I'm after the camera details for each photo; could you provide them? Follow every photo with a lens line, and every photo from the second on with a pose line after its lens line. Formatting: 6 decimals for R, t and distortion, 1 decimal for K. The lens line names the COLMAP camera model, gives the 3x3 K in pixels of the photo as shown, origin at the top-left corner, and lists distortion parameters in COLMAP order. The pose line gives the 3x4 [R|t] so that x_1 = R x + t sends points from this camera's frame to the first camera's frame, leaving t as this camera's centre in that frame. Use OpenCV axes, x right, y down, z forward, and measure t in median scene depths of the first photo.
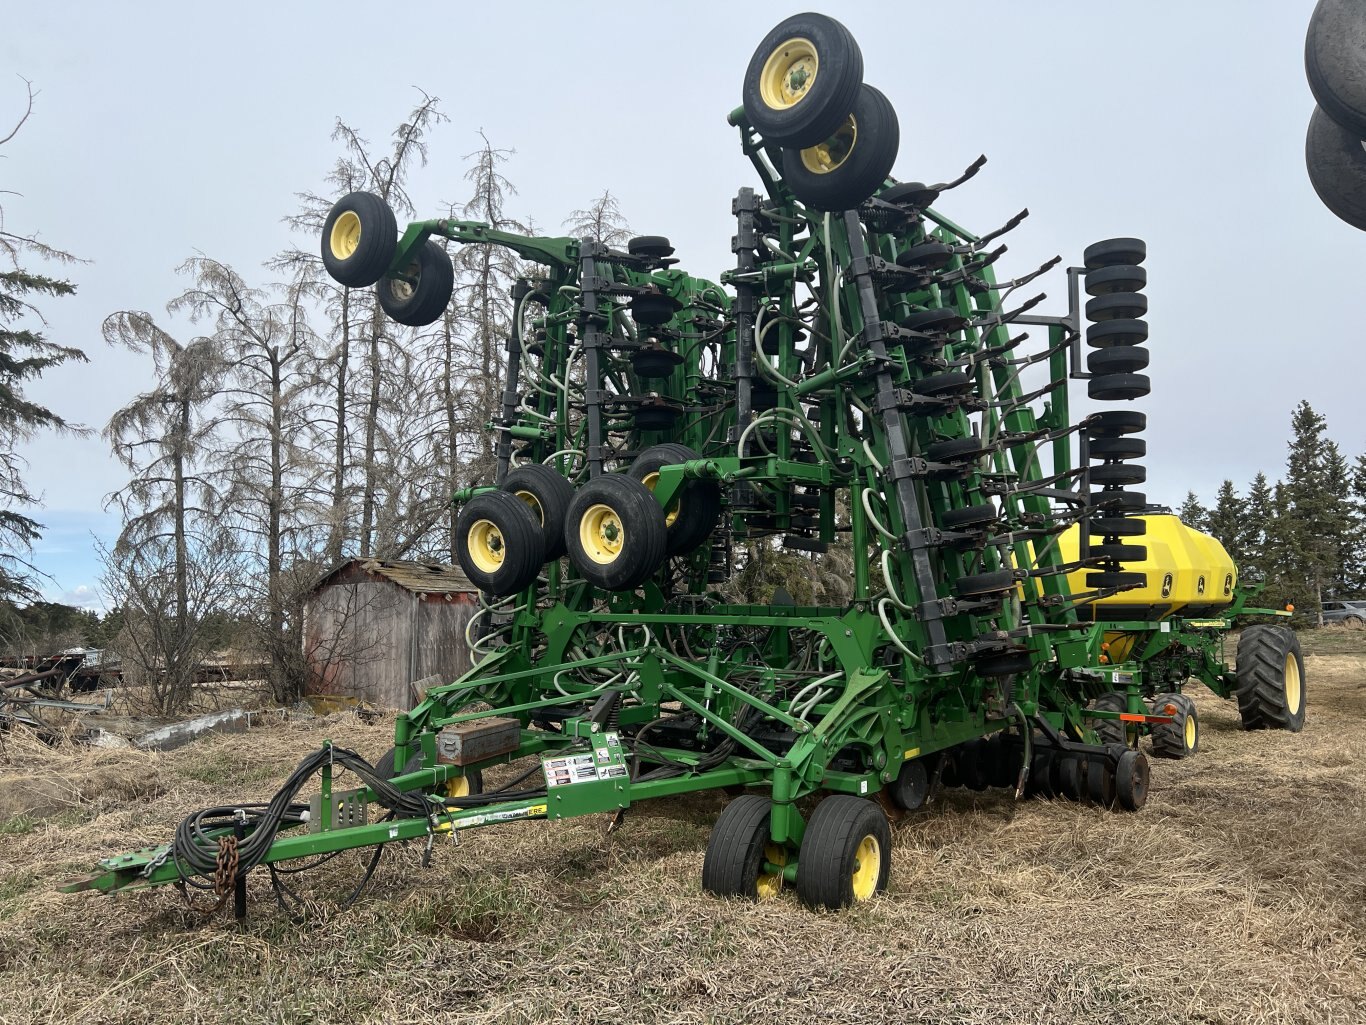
lens RADIAL K [[1017.2, 0, 683.0], [0, 1017.2, 512.5], [0, 0, 1]] dist [0.163188, -0.274095]
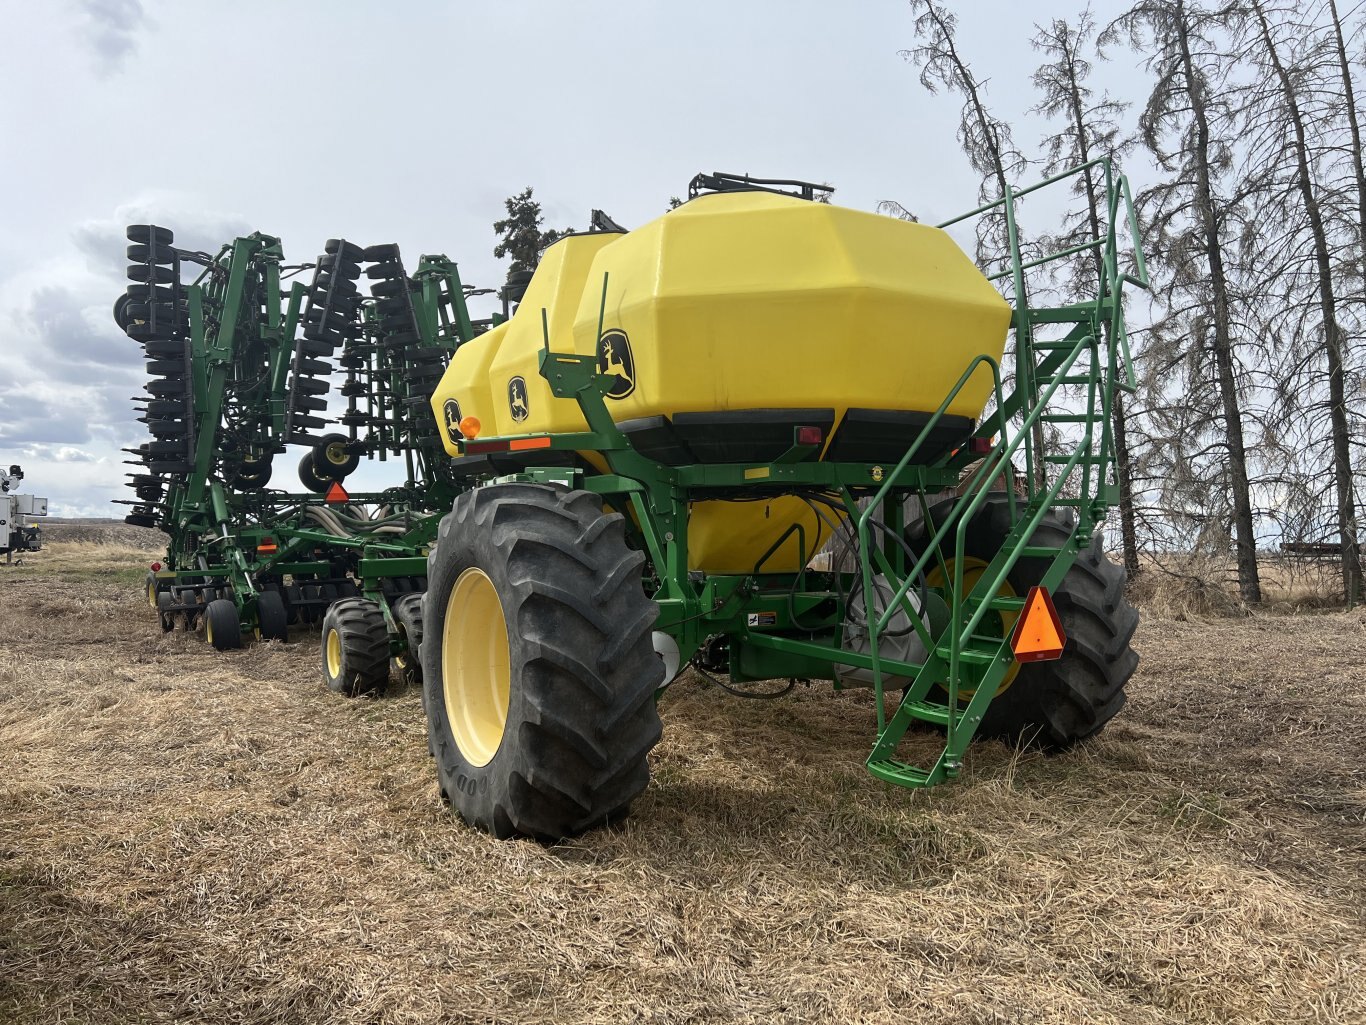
lens RADIAL K [[1023.4, 0, 683.0], [0, 1023.4, 512.5], [0, 0, 1]] dist [0.049182, -0.045932]
pose [[-0.277272, -0.004438, -0.960781, 0.590780], [0.106924, 0.993635, -0.035447, 0.092547], [0.954823, -0.112559, -0.275033, 0.784844]]
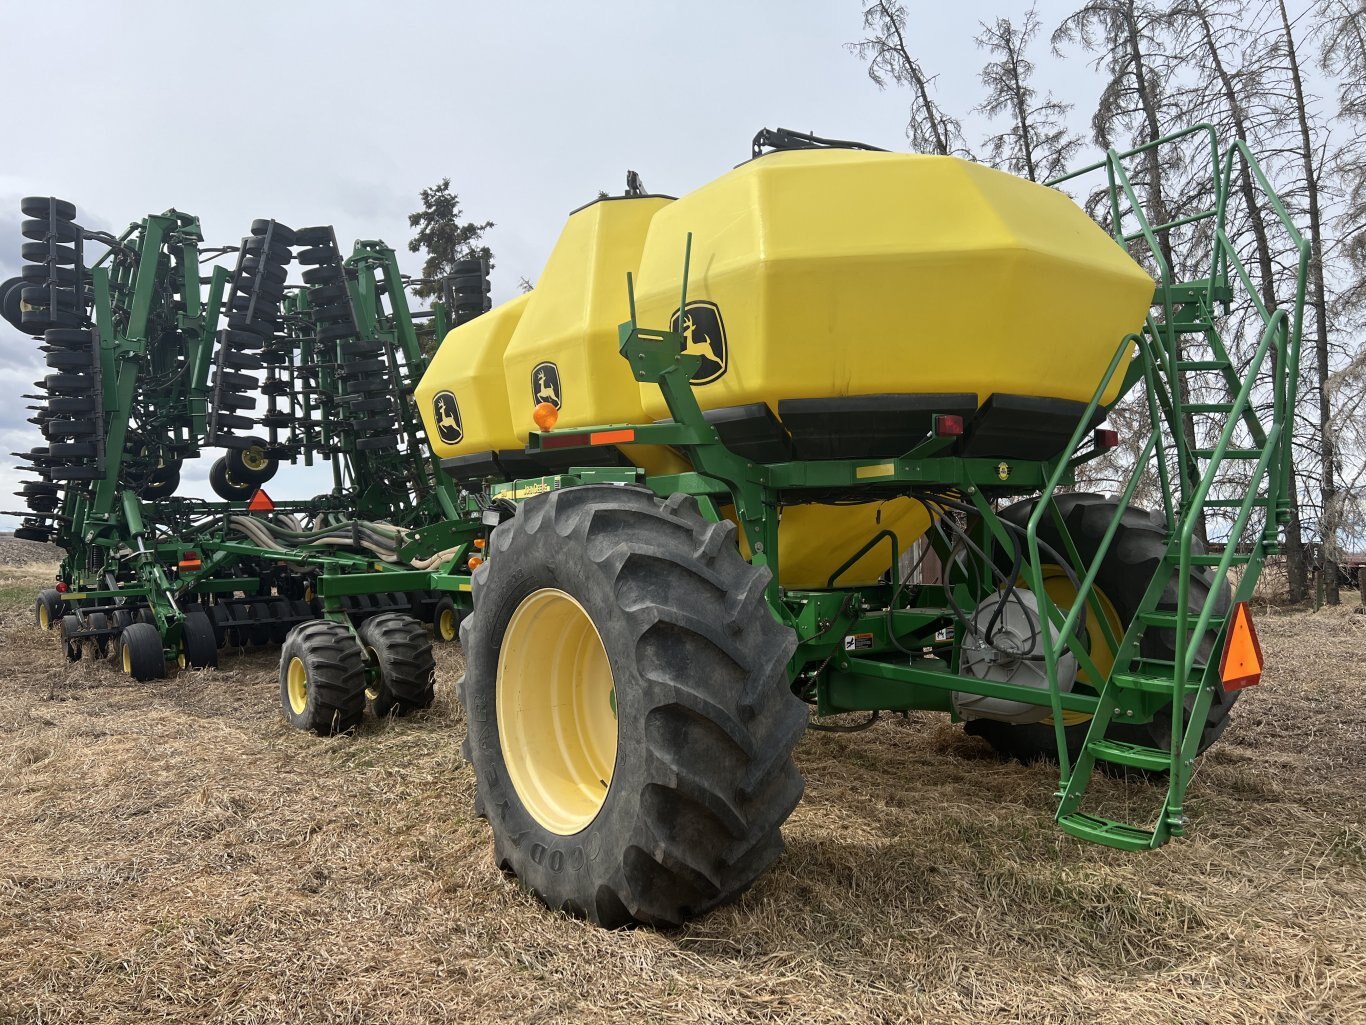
lens RADIAL K [[1028.1, 0, 683.0], [0, 1028.1, 512.5], [0, 0, 1]] dist [0.044264, -0.040186]
pose [[-0.179047, -0.008321, -0.983805, 0.565676], [0.119491, 0.992378, -0.030140, 0.086949], [0.976557, -0.122952, -0.176688, 0.738223]]
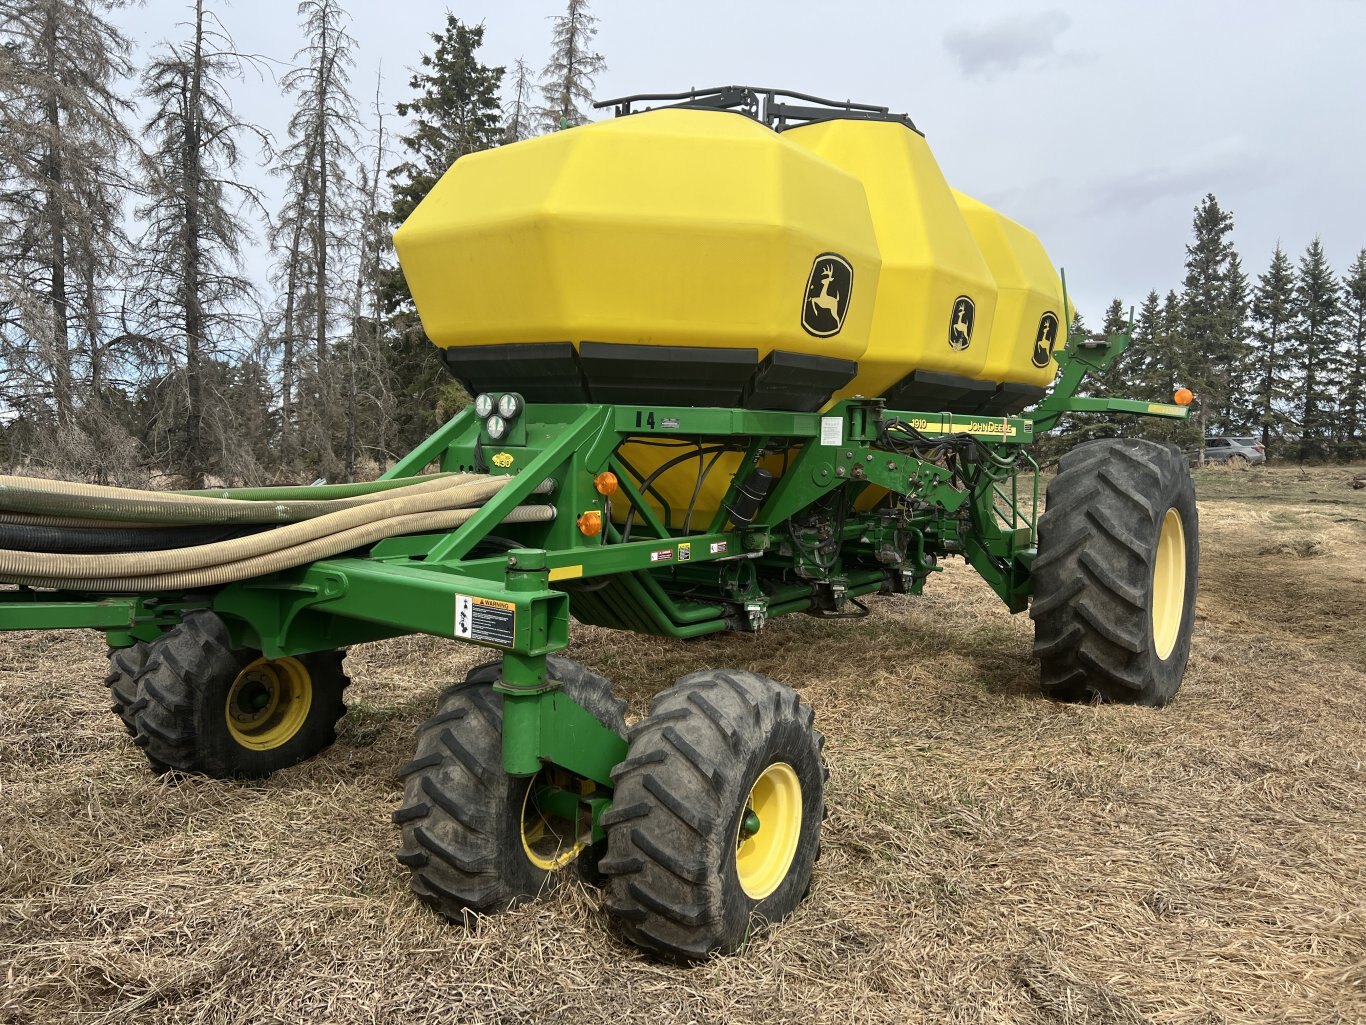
lens RADIAL K [[1039.1, 0, 683.0], [0, 1039.1, 512.5], [0, 0, 1]] dist [0.035637, -0.153723]
pose [[0.995505, 0.020678, 0.092429, 0.245605], [-0.035652, 0.985912, 0.163423, 0.052879], [-0.087747, -0.165984, 0.982217, 0.426436]]
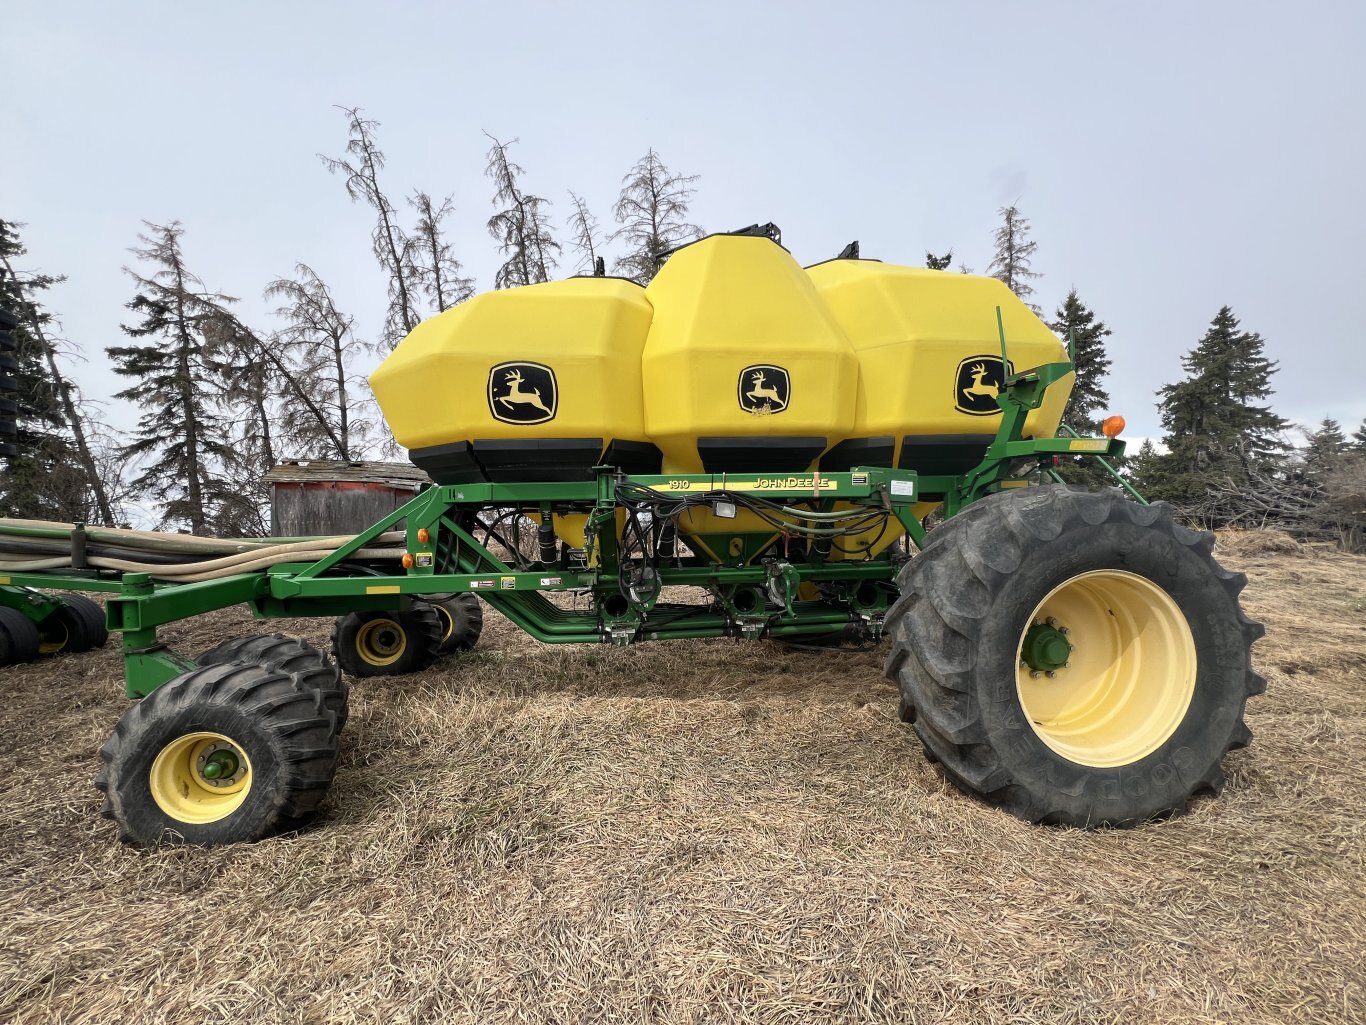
lens RADIAL K [[544.4, 0, 683.0], [0, 544.4, 512.5], [0, 0, 1]] dist [-0.000066, 0.000010]
pose [[0.749013, 0.004394, -0.662541, 0.408949], [0.074091, 0.993150, 0.090348, 0.063768], [0.658400, -0.116760, 0.743557, 0.546389]]
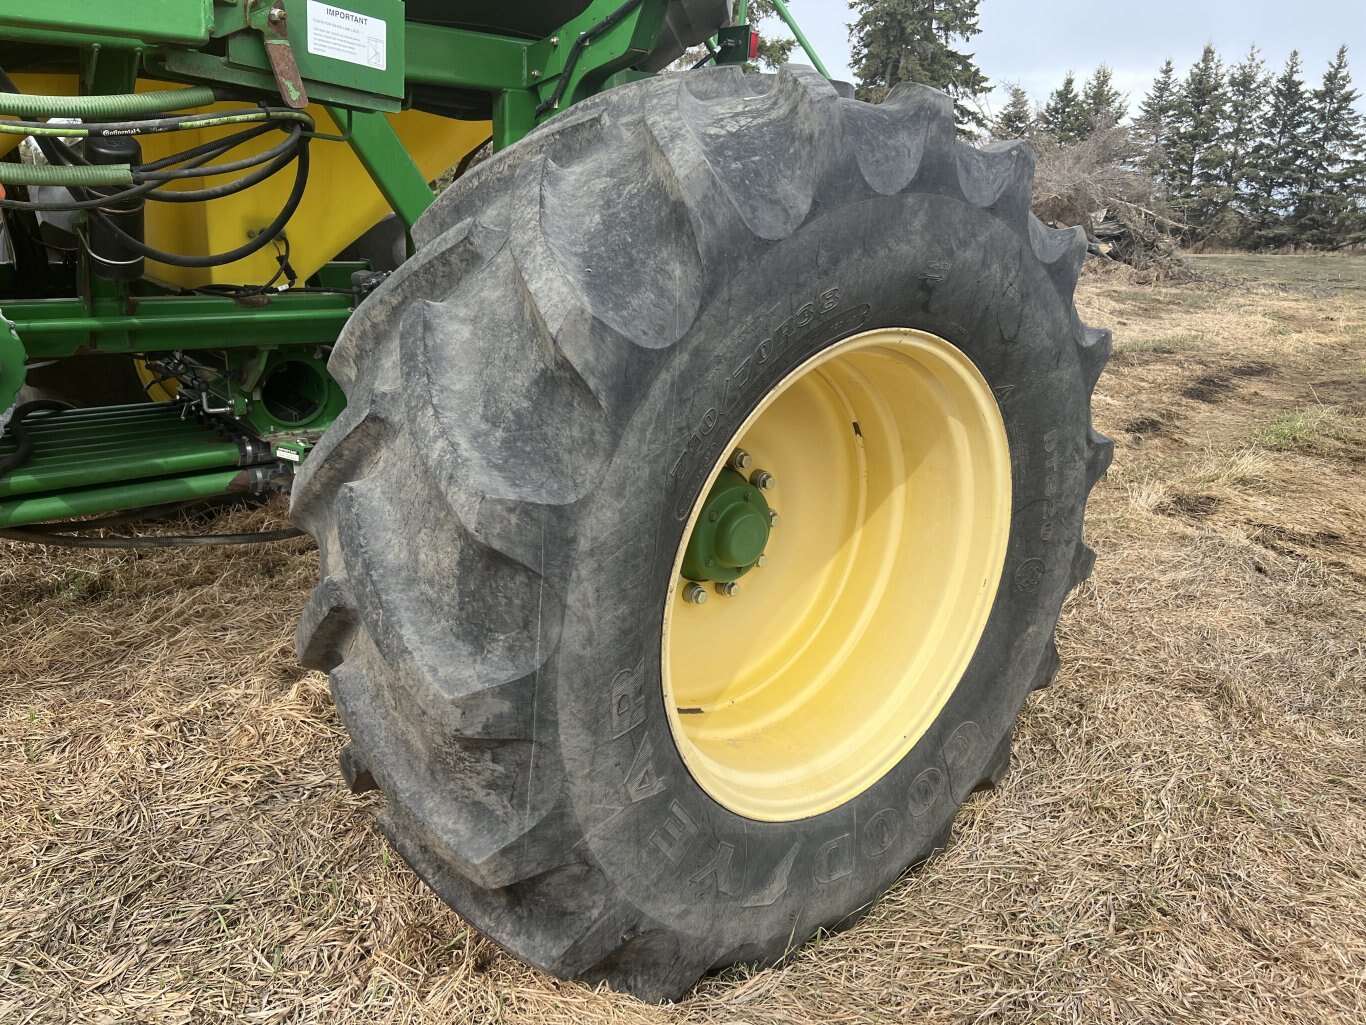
lens RADIAL K [[1023.4, 0, 683.0], [0, 1023.4, 512.5], [0, 0, 1]] dist [0.049182, -0.045932]
pose [[0.988932, 0.101261, -0.108441, 0.394633], [-0.050616, 0.917299, 0.394969, 0.075139], [0.139468, -0.385108, 0.912272, 0.608500]]
